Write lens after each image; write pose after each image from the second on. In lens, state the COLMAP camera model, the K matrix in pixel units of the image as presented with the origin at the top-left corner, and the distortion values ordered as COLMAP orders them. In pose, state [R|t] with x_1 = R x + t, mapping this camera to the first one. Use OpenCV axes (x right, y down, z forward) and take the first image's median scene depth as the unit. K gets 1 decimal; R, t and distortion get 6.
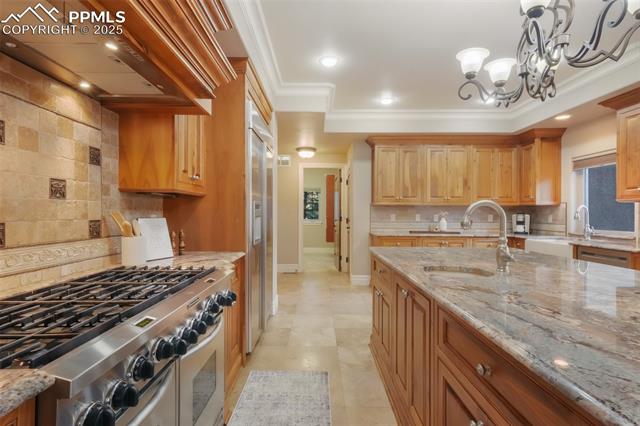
lens RADIAL K [[325.5, 0, 323.3], [0, 325.5, 212.6], [0, 0, 1]] dist [0.008891, -0.001772]
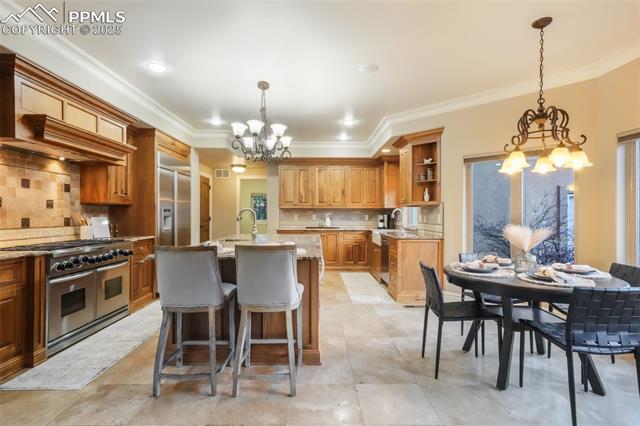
lens RADIAL K [[325.5, 0, 320.2], [0, 325.5, 211.3], [0, 0, 1]] dist [0.008891, -0.001772]
pose [[0.999931, -0.002323, 0.011534, 0.639427], [0.002403, 0.999973, -0.006946, -0.000546], [-0.011518, 0.006973, 0.999909, -0.795210]]
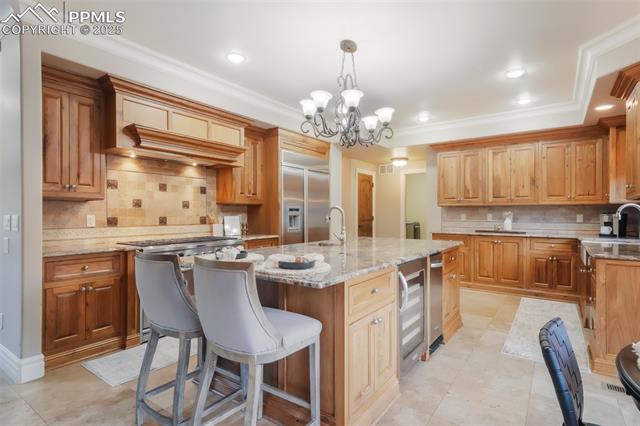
lens RADIAL K [[325.5, 0, 319.1], [0, 325.5, 213.1], [0, 0, 1]] dist [0.008891, -0.001772]
pose [[0.814162, -0.003187, -0.580629, 0.960252], [0.003694, 0.999993, -0.000310, 0.000735], [0.580626, -0.001892, 0.814168, -0.322824]]
